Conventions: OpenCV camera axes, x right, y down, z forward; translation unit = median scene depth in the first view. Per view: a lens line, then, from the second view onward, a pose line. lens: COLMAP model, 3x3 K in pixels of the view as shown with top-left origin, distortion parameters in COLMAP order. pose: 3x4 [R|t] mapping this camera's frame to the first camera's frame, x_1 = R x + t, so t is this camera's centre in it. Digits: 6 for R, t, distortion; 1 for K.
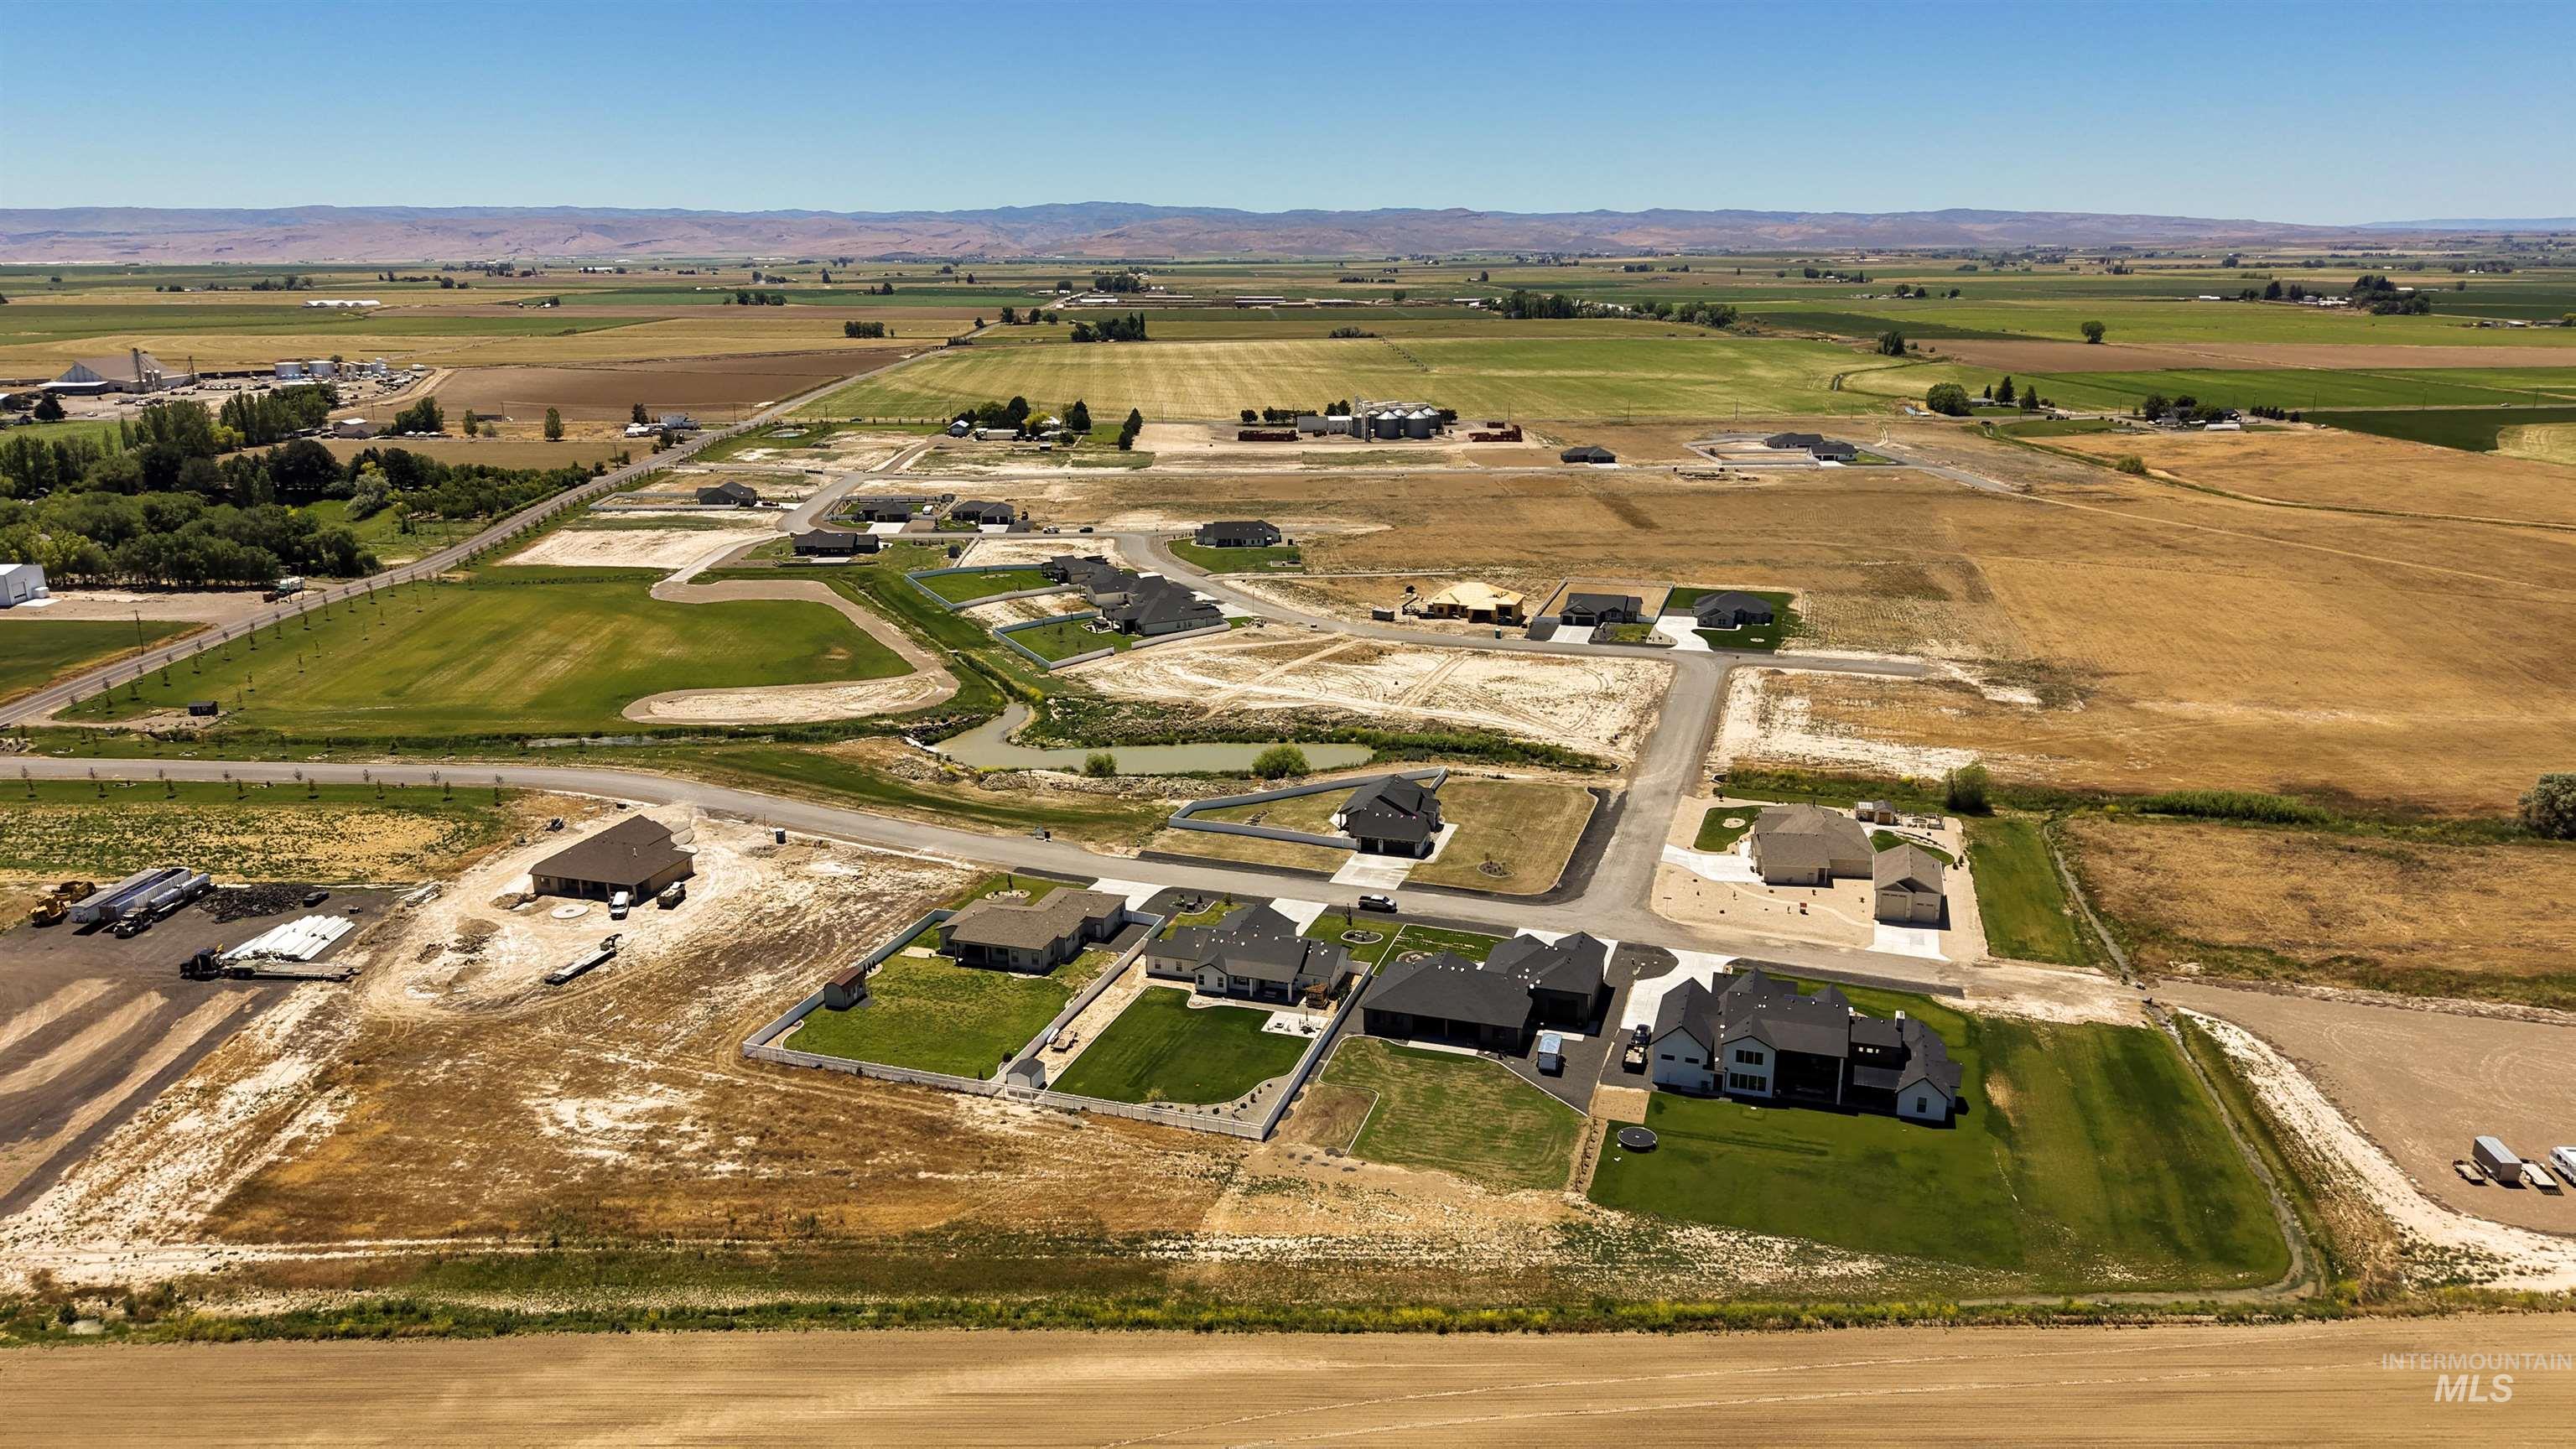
lens RADIAL K [[1719.3, 0, 1285.0], [0, 1719.3, 718.1], [0, 0, 1]] dist [0.043391, -0.056068]
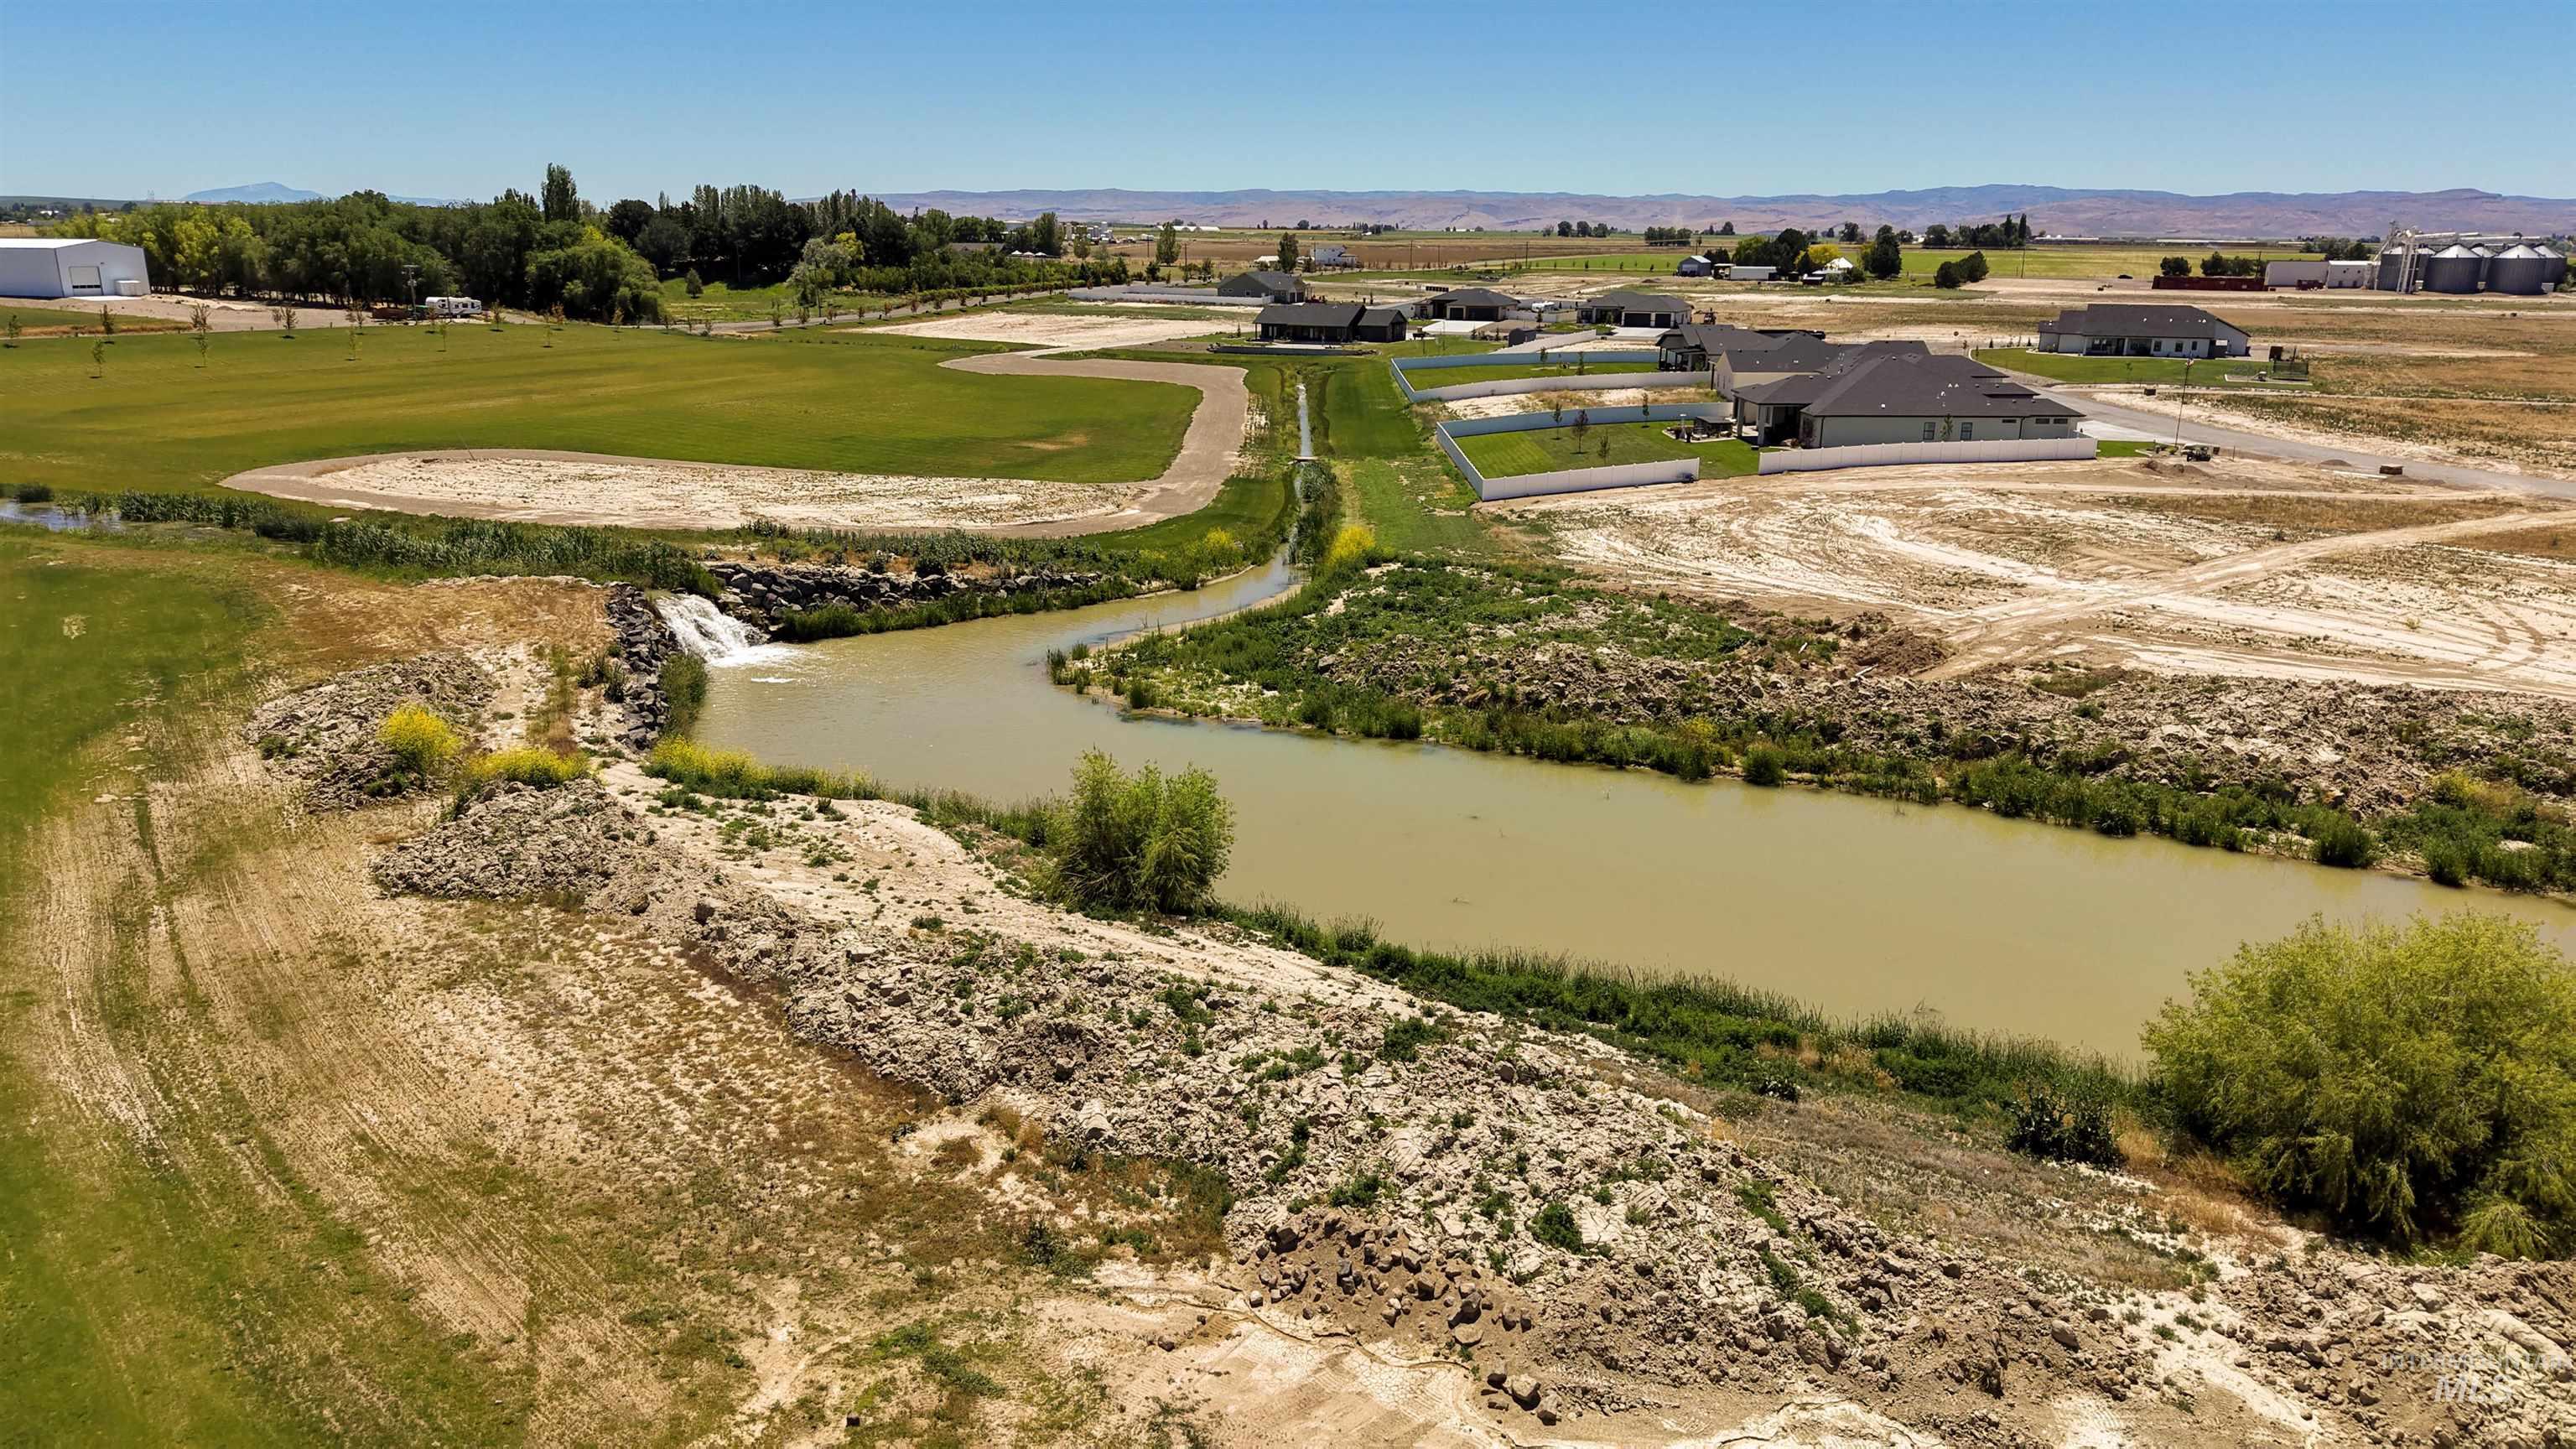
lens RADIAL K [[1719.3, 0, 1288.0], [0, 1719.3, 730.8], [0, 0, 1]] dist [0.043391, -0.056068]
pose [[0.888035, 0.139555, -0.438085, -0.017408], [-0.133928, 0.990018, 0.043894, 0.006286], [0.439838, 0.019693, 0.897861, 0.664901]]
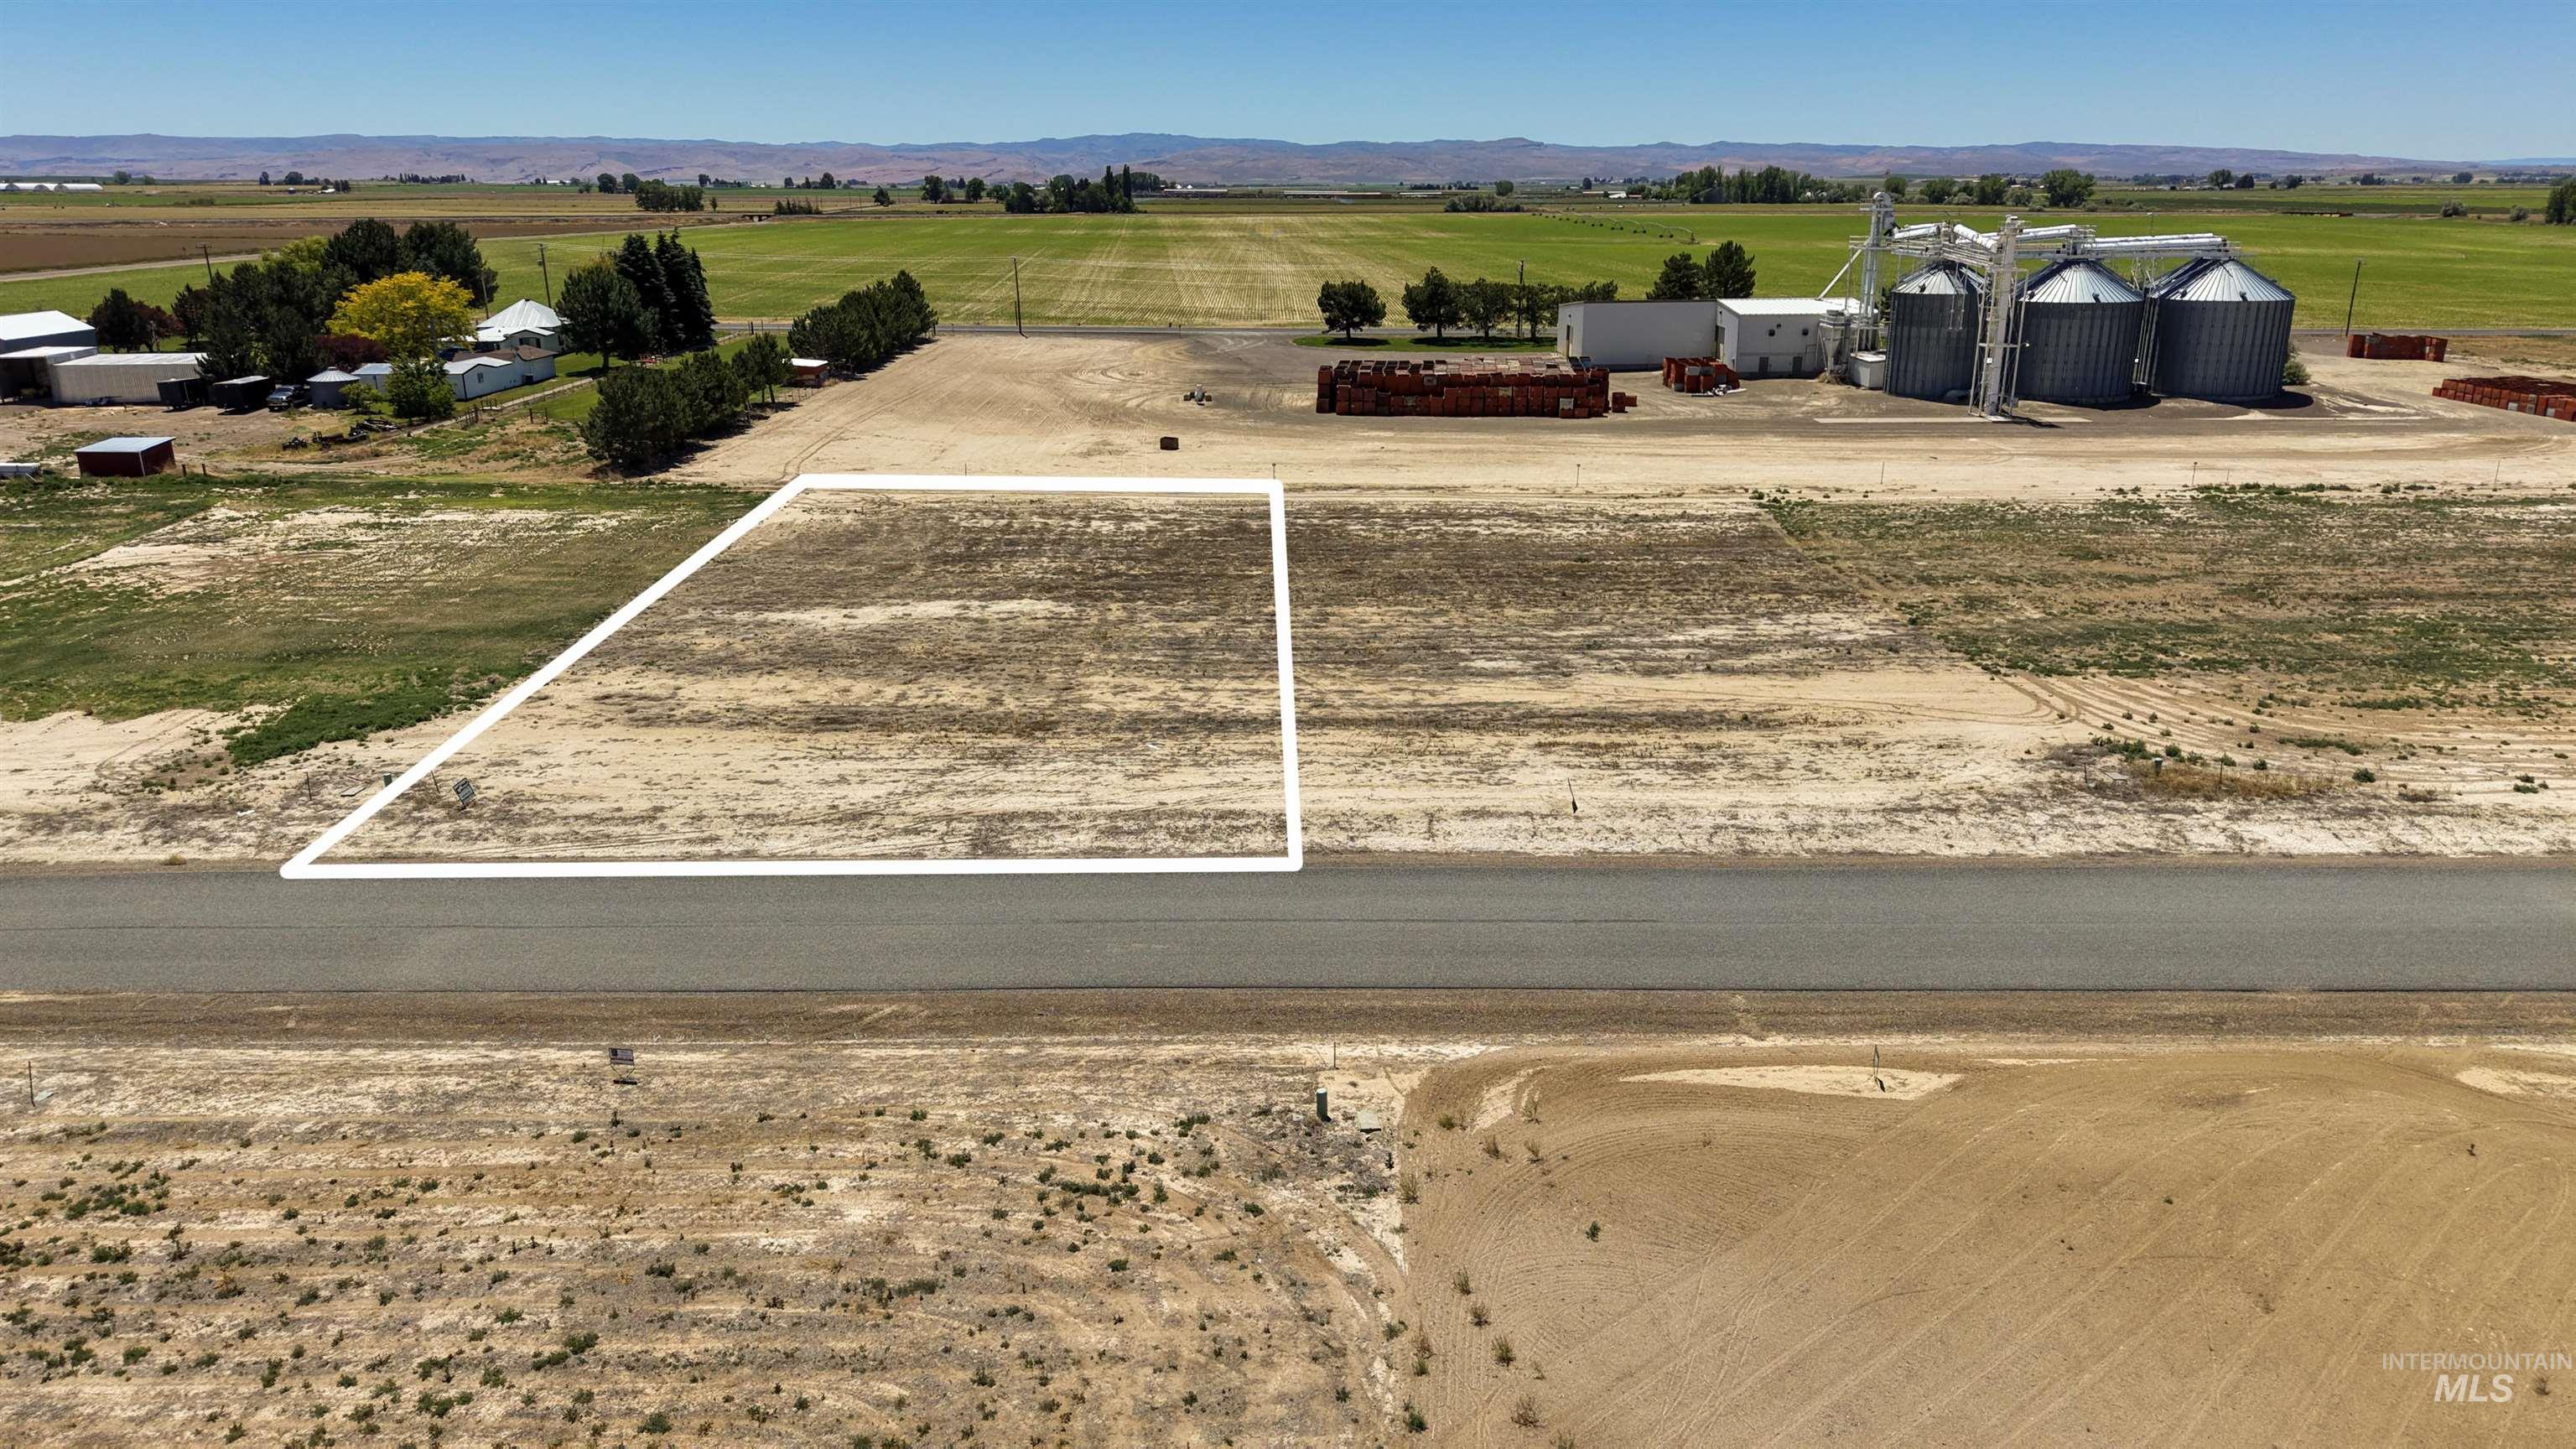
lens RADIAL K [[1719.3, 0, 1287.4], [0, 1719.3, 722.5], [0, 0, 1]] dist [0.043391, -0.056068]
pose [[0.999690, 0.010585, -0.022530, -0.051260], [-0.009785, 0.999329, 0.035291, -0.261598], [0.022889, -0.035059, 0.999123, 1.583281]]
